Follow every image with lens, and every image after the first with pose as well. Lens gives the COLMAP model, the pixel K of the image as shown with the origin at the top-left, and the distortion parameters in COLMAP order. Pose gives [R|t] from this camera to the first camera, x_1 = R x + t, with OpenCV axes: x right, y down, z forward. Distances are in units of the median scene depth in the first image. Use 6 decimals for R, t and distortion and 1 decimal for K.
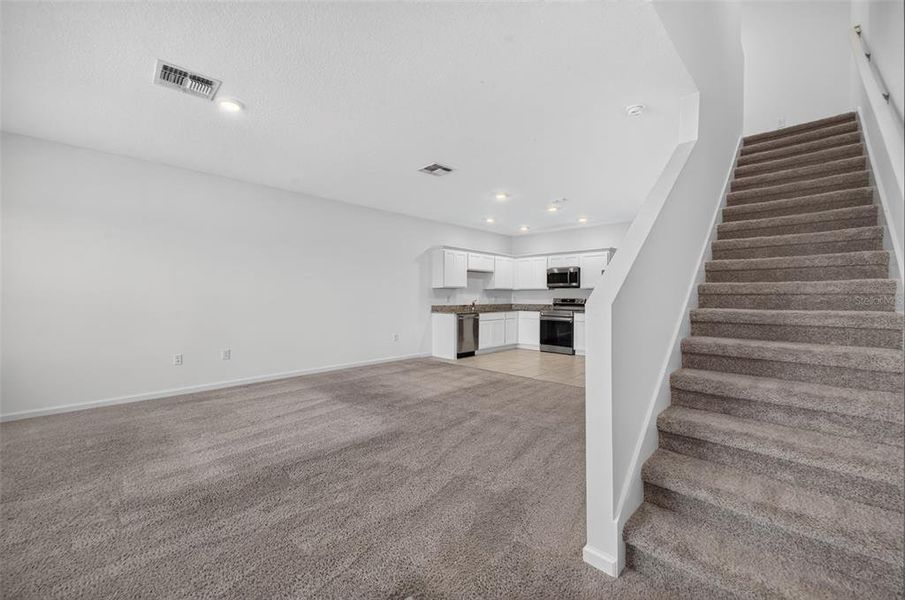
lens RADIAL K [[366.1, 0, 452.5], [0, 366.1, 300.0], [0, 0, 1]] dist [-0.001689, -0.000393]
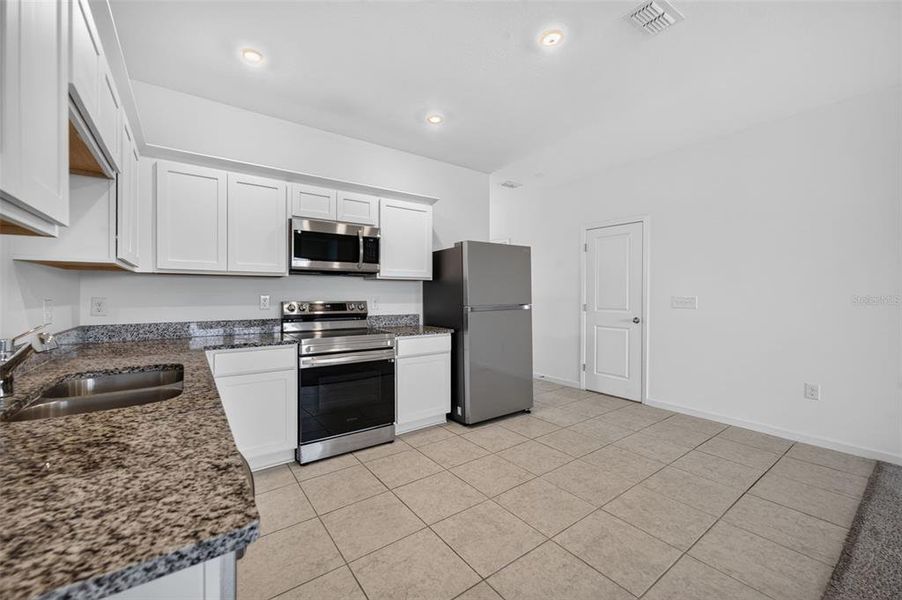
lens RADIAL K [[364.9, 0, 451.0], [0, 364.9, 300.0], [0, 0, 1]] dist [-0.001689, -0.000393]
pose [[0.182444, -0.008035, 0.983183, -0.052862], [0.013721, 0.999890, 0.005626, -0.007203], [-0.983120, 0.012464, 0.182534, 0.812985]]
